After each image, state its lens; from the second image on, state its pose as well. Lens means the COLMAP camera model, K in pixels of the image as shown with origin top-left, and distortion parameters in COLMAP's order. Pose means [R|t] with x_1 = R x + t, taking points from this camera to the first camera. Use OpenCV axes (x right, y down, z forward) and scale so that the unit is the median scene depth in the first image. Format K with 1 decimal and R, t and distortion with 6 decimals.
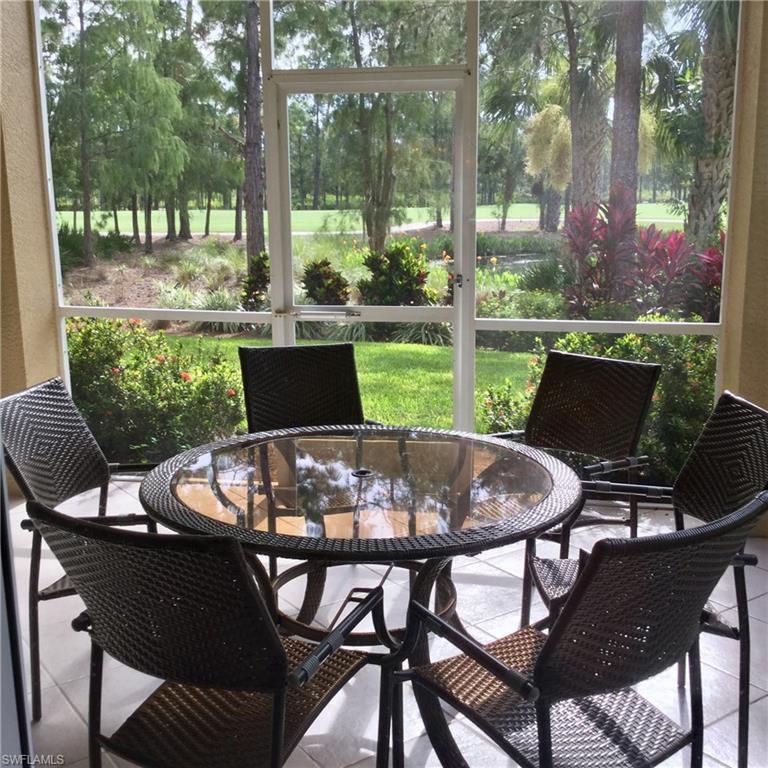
lens RADIAL K [[915.9, 0, 384.0], [0, 915.9, 384.0], [0, 0, 1]] dist [0.186536, -0.441670]
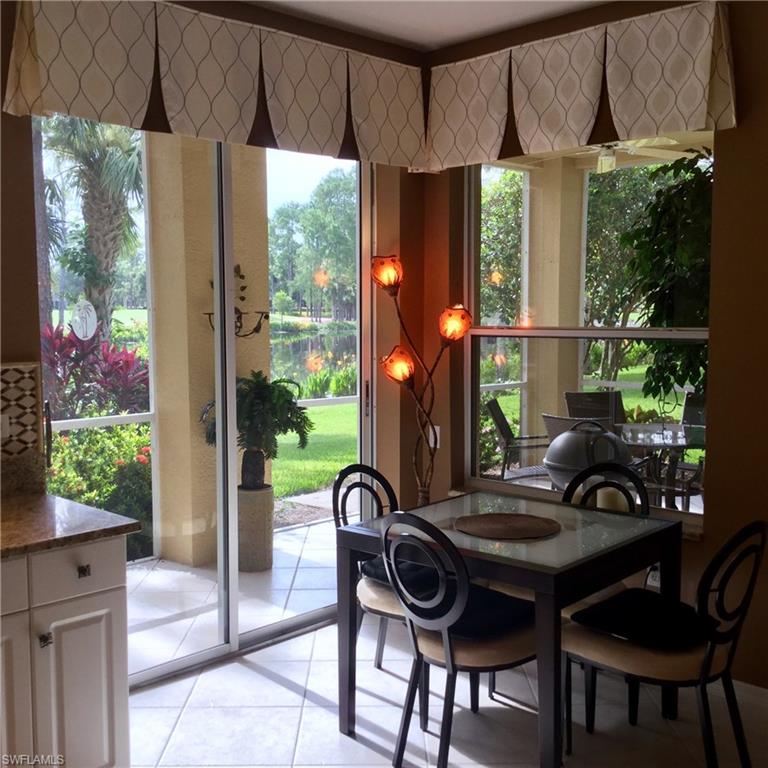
lens RADIAL K [[915.9, 0, 384.0], [0, 915.9, 384.0], [0, 0, 1]] dist [0.186536, -0.441670]
pose [[0.571698, -0.065642, 0.817834, -0.445404], [0.168235, 0.984993, -0.038544, -0.009383], [-0.803031, 0.159624, 0.574162, 0.030137]]
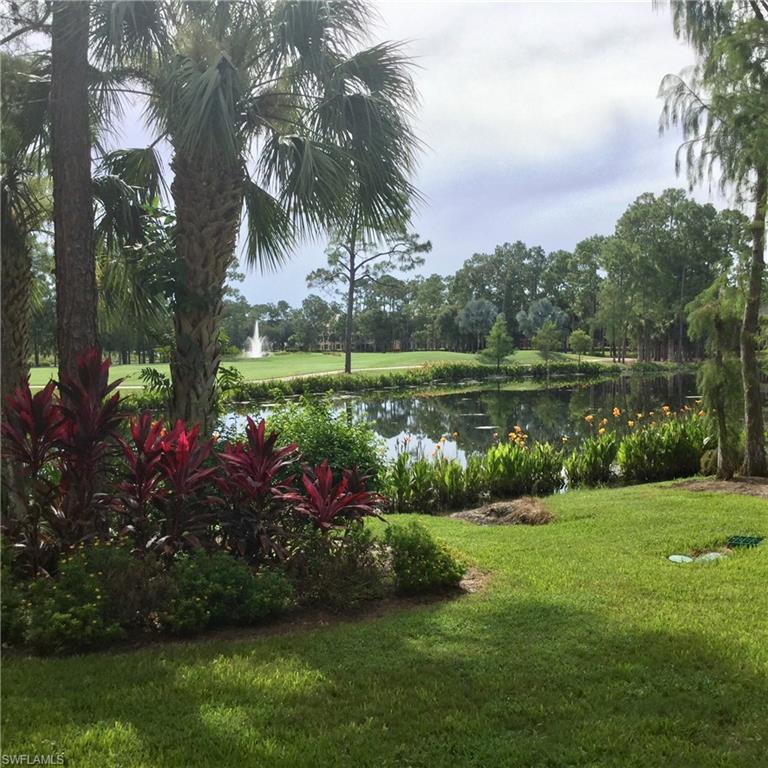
lens RADIAL K [[915.9, 0, 384.0], [0, 915.9, 384.0], [0, 0, 1]] dist [0.186536, -0.441670]
pose [[0.804959, -0.024800, 0.592812, 0.039712], [0.125986, 0.983487, -0.129929, -0.078862], [-0.579800, 0.179274, 0.794791, 0.359401]]
